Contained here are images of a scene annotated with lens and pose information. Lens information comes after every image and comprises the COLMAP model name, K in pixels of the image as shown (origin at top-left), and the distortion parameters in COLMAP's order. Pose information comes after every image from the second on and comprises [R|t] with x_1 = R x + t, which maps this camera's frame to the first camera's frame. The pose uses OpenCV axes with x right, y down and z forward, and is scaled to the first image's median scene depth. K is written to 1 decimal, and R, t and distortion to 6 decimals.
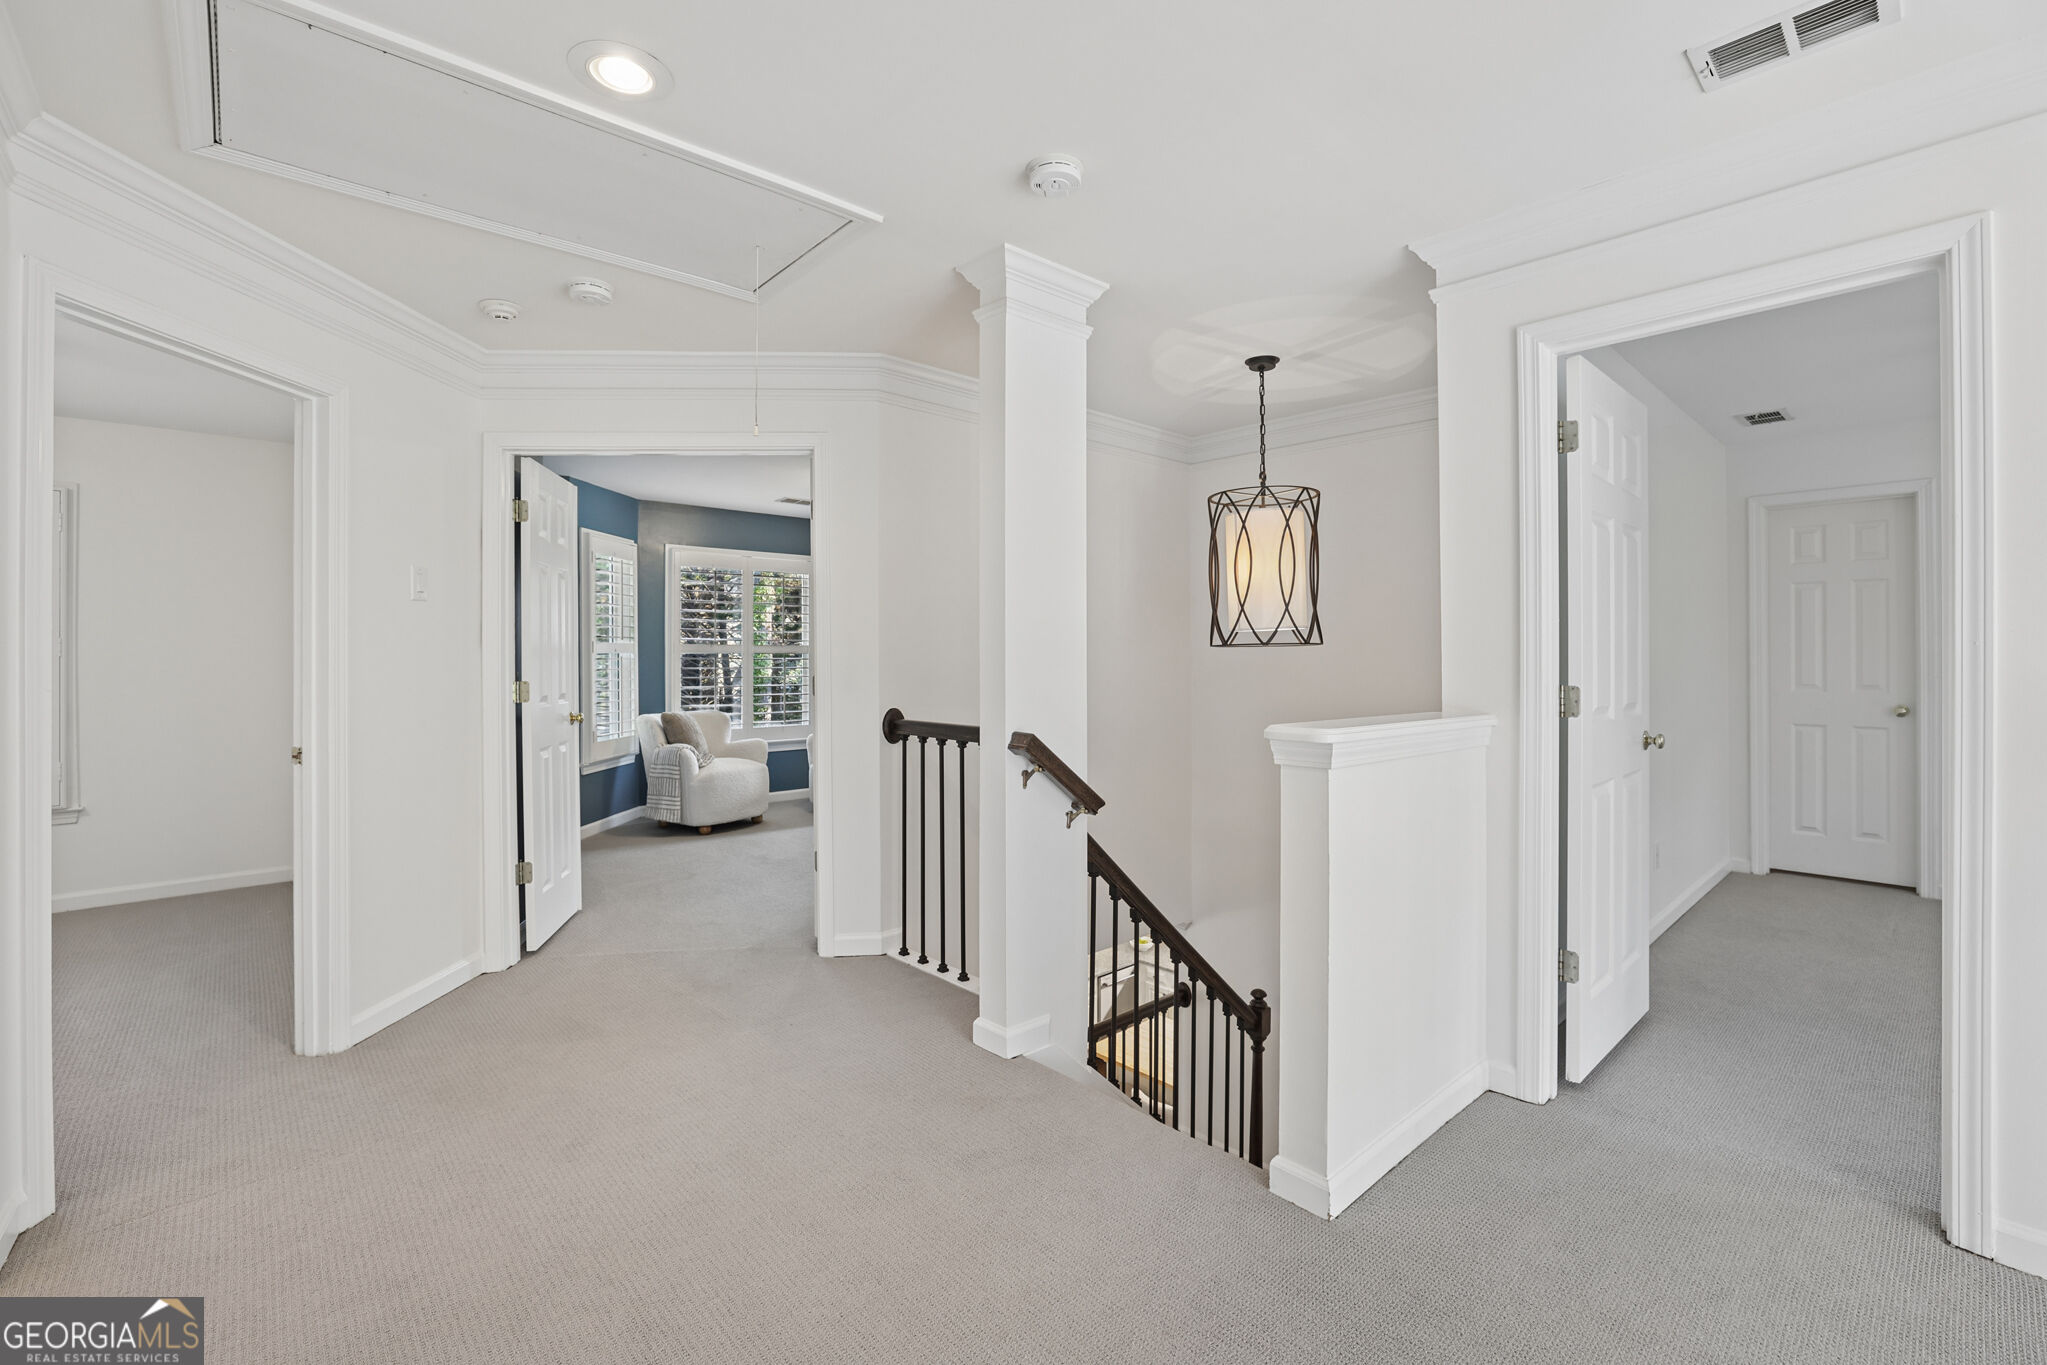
lens RADIAL K [[877.9, 0, 1003.0], [0, 877.9, 679.1], [0, 0, 1]] dist [-0.003848, -0.000653]
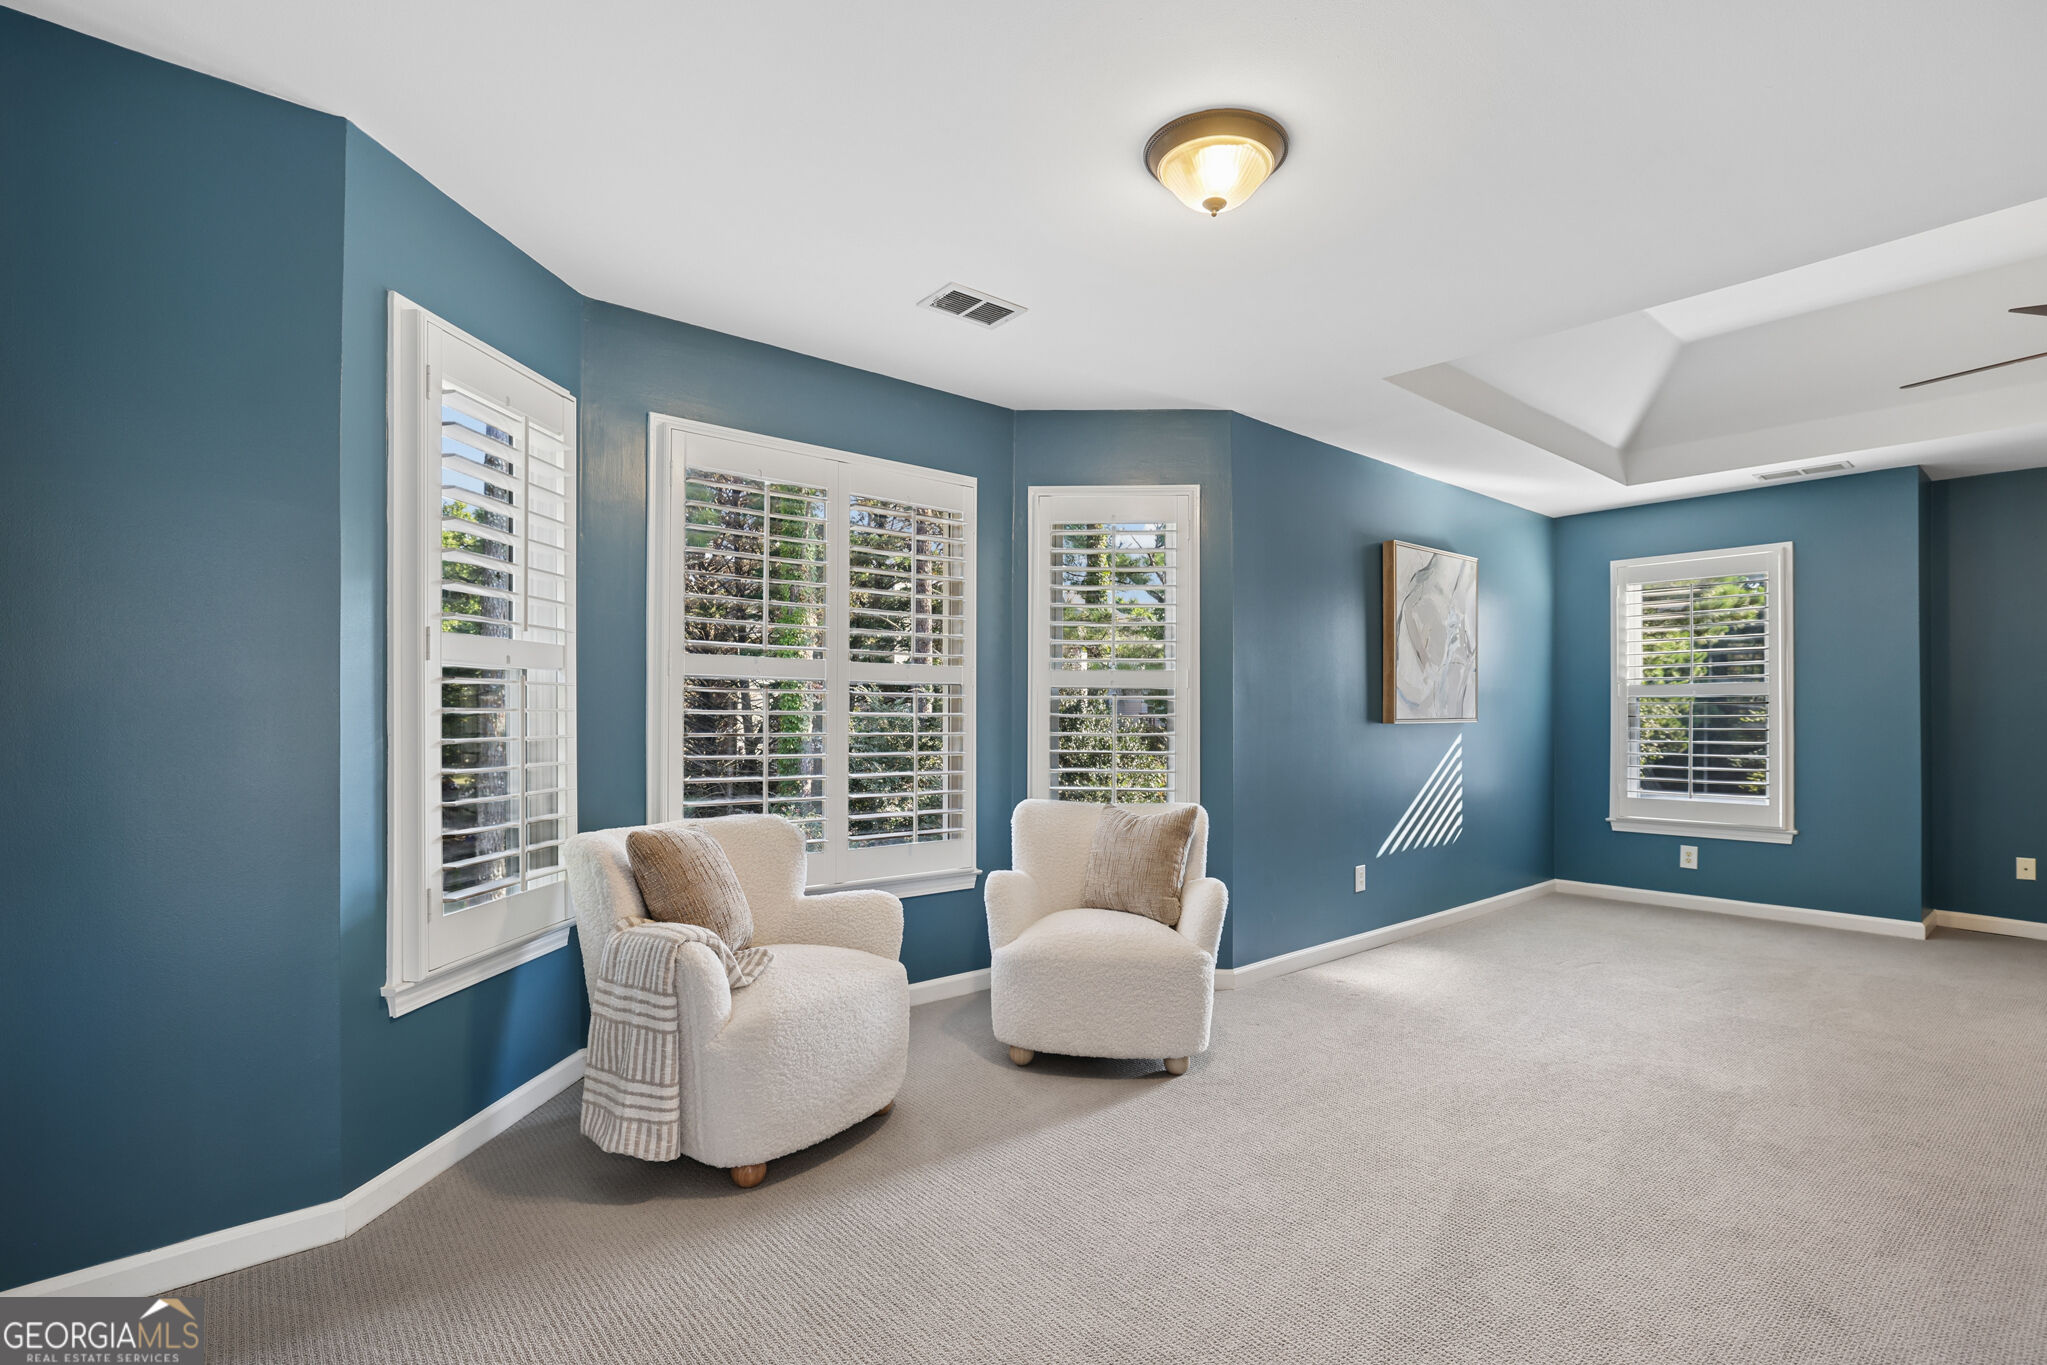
lens RADIAL K [[974.4, 0, 1034.5], [0, 974.4, 697.3], [0, 0, 1]] dist [0.003991, 0.000191]
pose [[0.999993, 0.000391, -0.003798, -0.212237], [-0.000517, 0.999448, -0.033211, -0.004879], [0.003783, 0.033212, 0.999441, 0.574583]]
